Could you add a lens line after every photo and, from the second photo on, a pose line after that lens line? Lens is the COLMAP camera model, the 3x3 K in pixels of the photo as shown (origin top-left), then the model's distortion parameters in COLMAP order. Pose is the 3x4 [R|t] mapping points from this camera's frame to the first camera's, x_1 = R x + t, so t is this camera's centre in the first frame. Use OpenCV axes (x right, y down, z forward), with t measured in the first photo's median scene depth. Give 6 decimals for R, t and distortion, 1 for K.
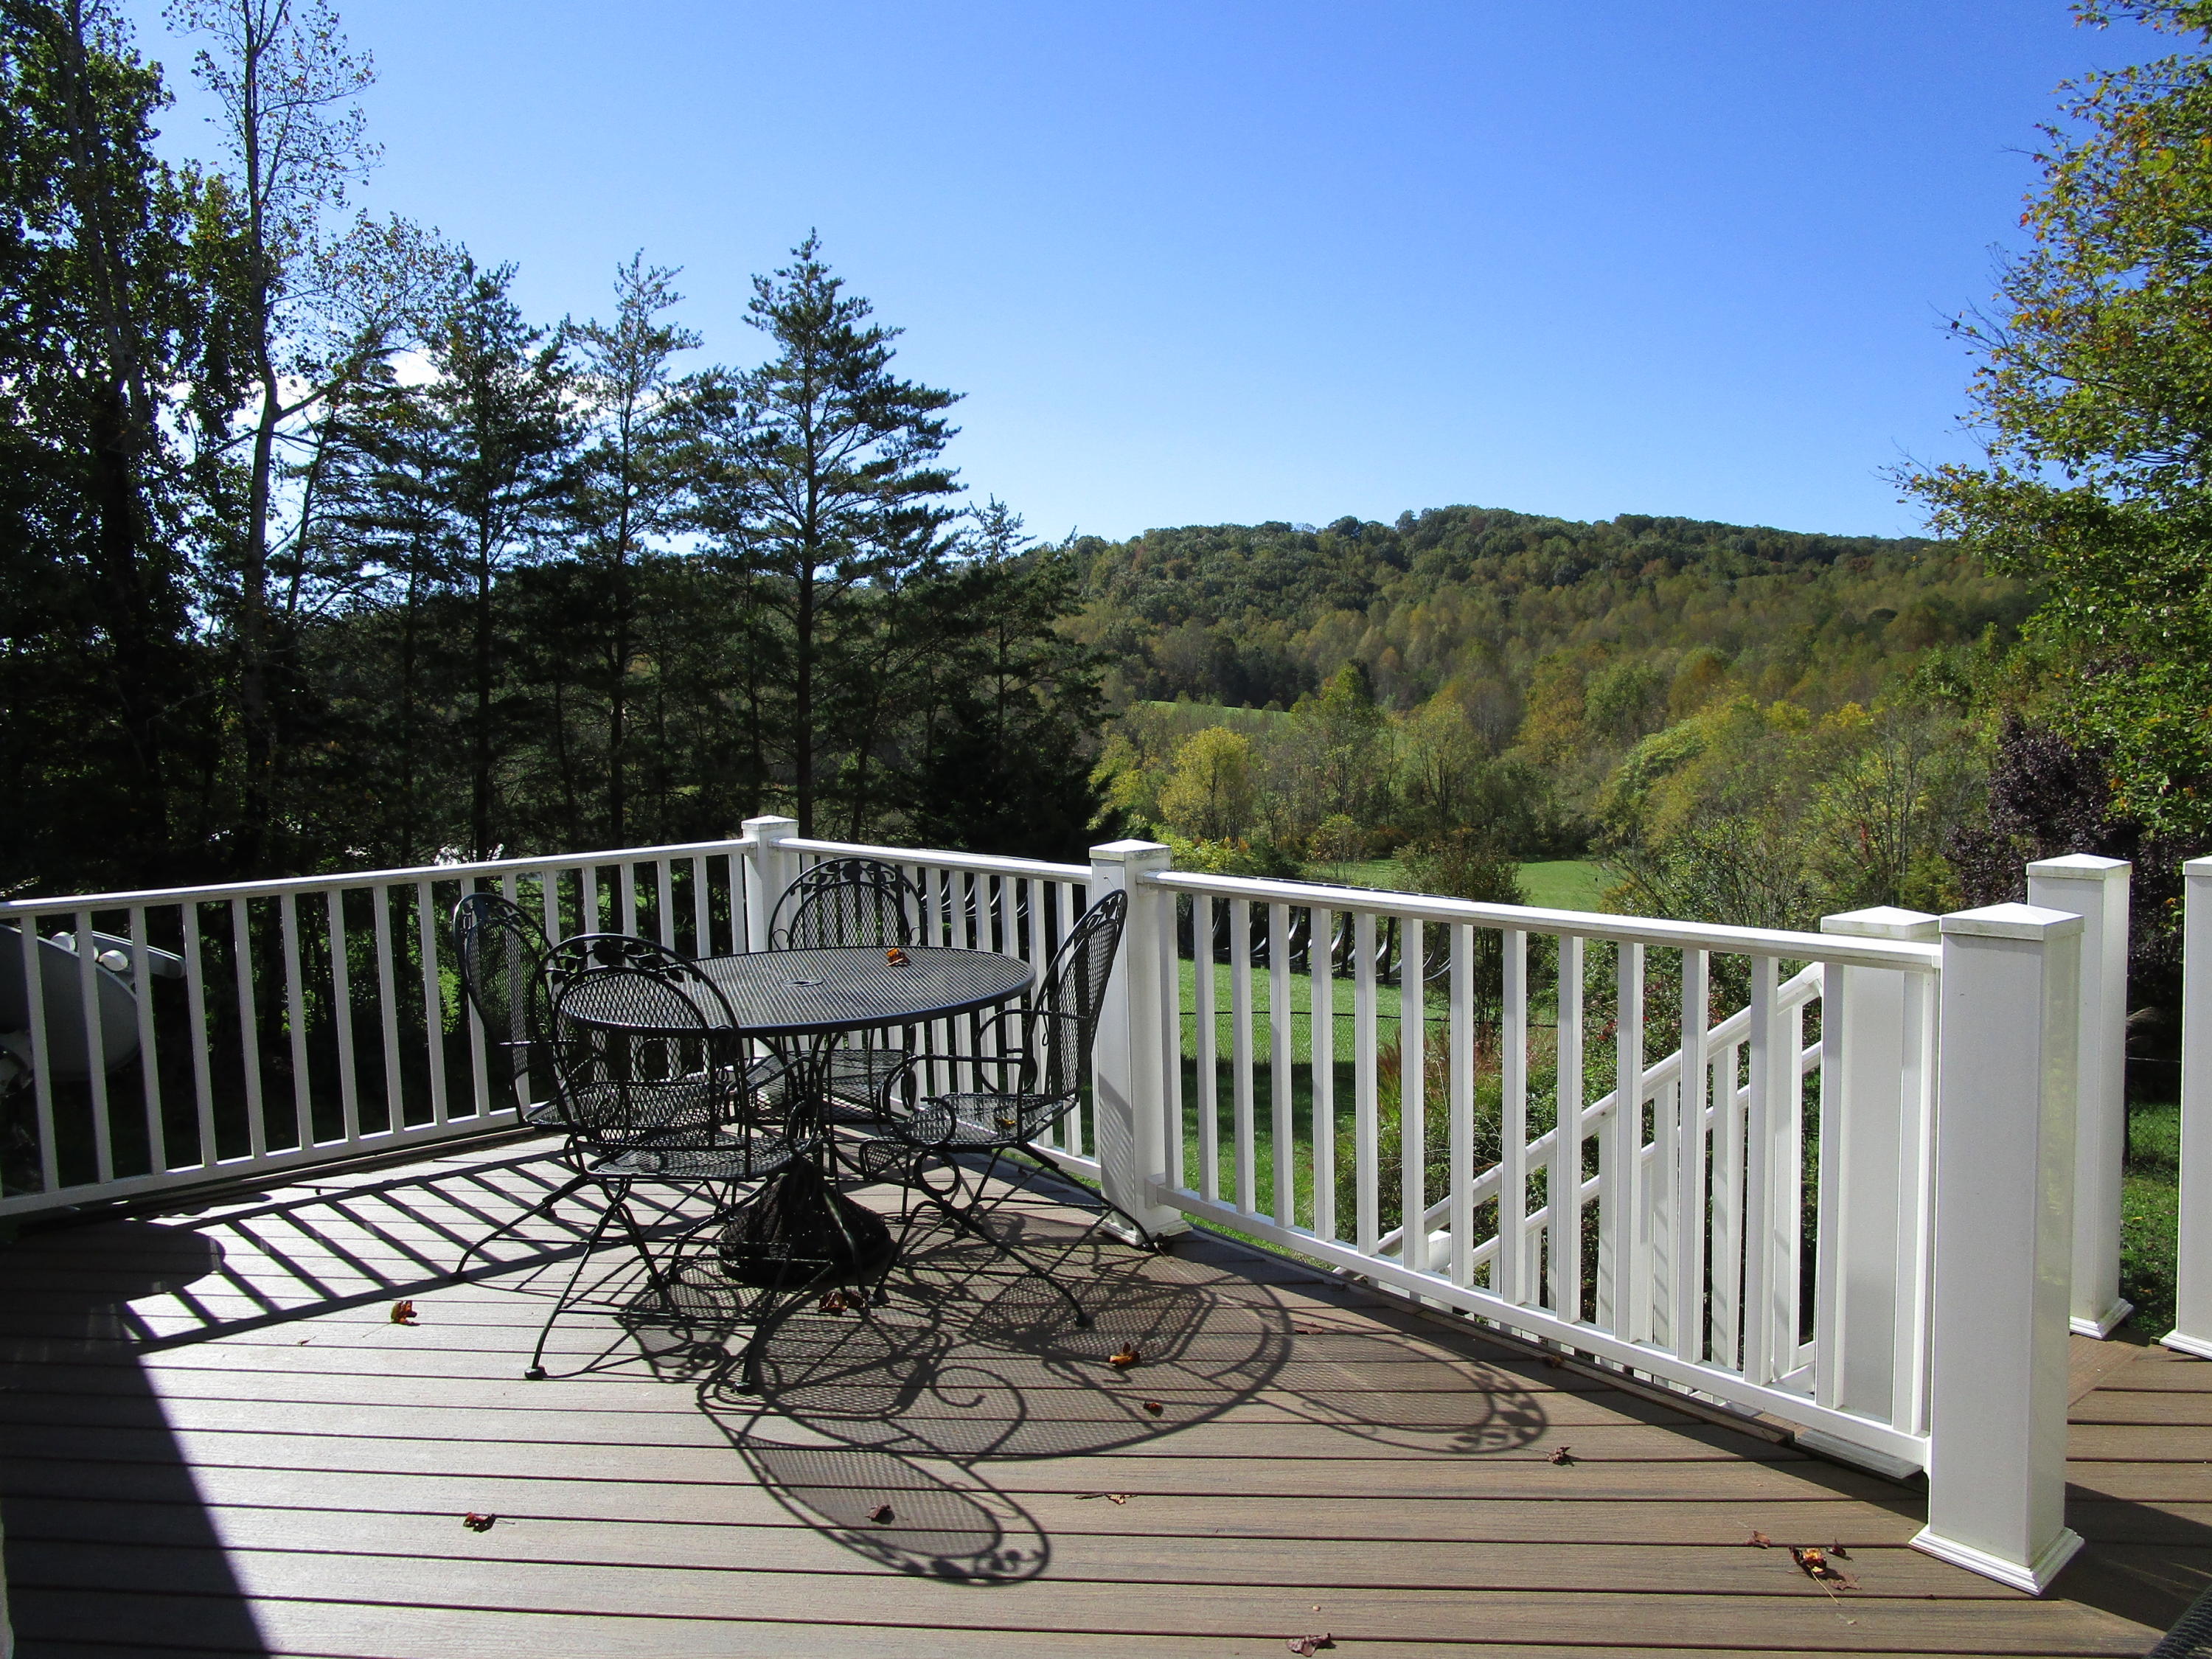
lens RADIAL K [[1573.0, 0, 1106.0], [0, 1573.0, 829.5], [0, 0, 1]] dist [-0.028881, 0.011422]
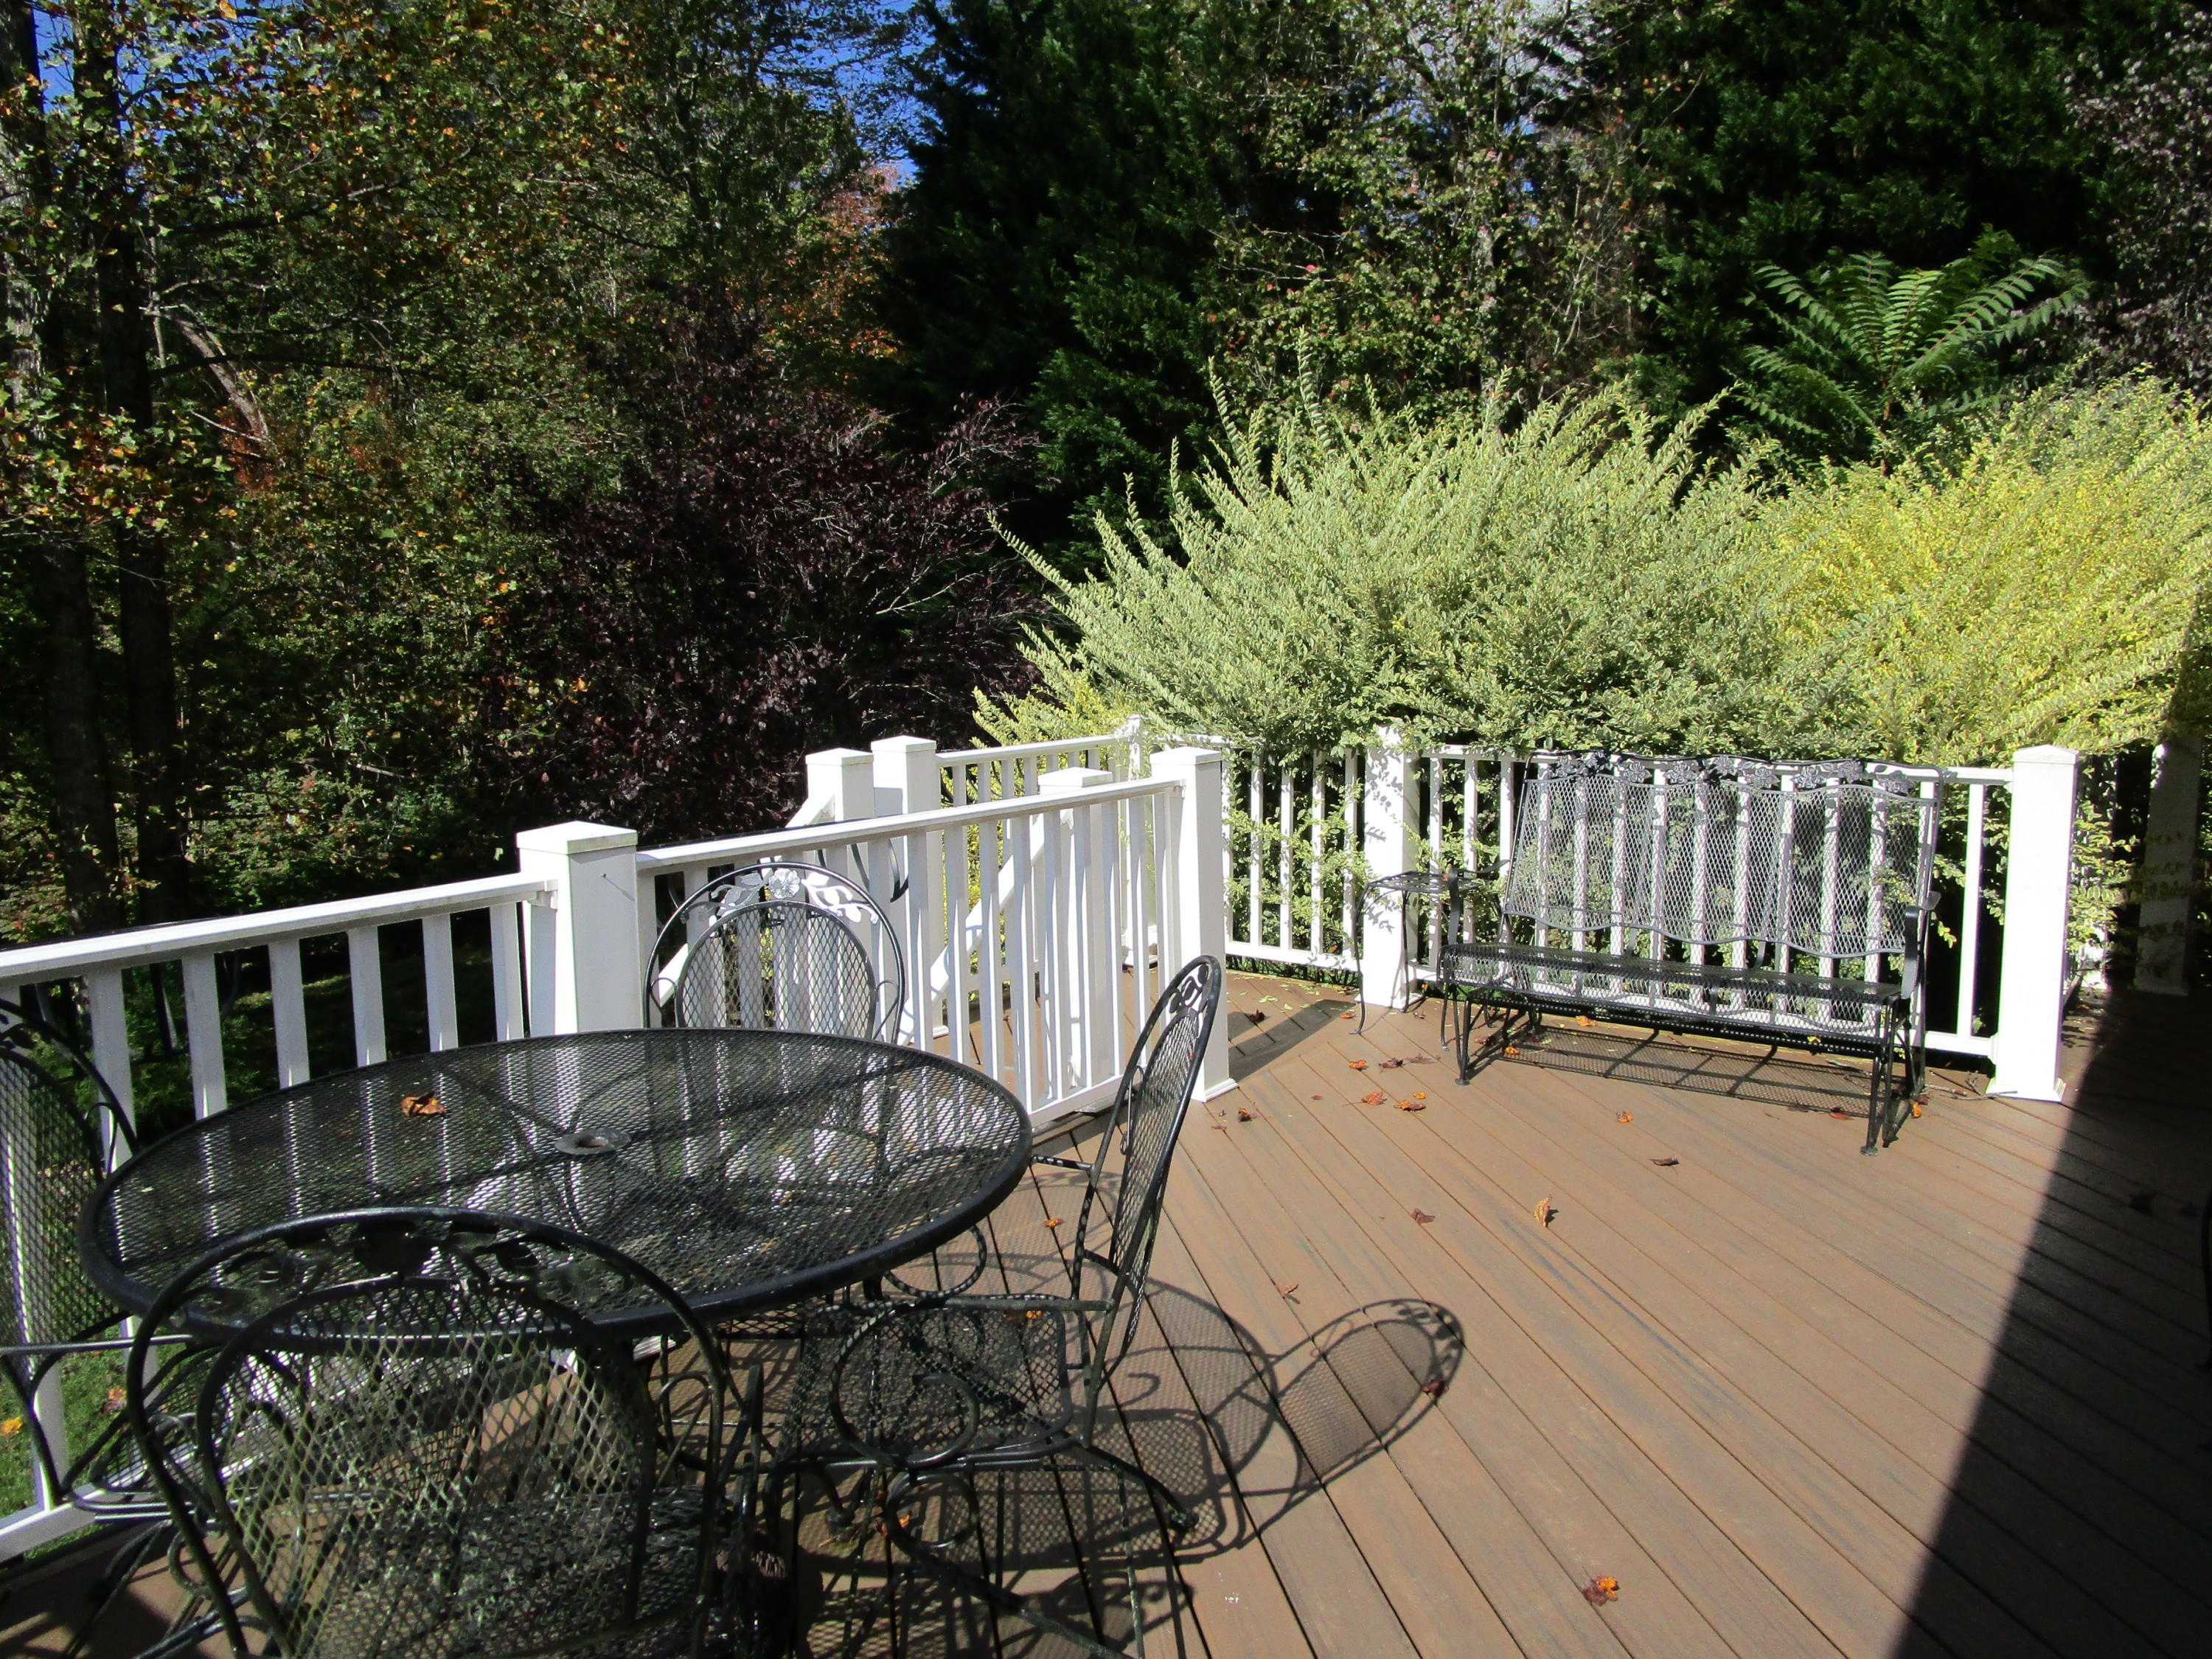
lens RADIAL K [[1573.0, 0, 1106.0], [0, 1573.0, 829.5], [0, 0, 1]] dist [-0.028881, 0.011422]
pose [[-0.260862, -0.073402, 0.962581, -0.490530], [0.119364, 0.987001, 0.107612, -0.020707], [-0.957968, 0.142970, -0.248710, 0.644399]]
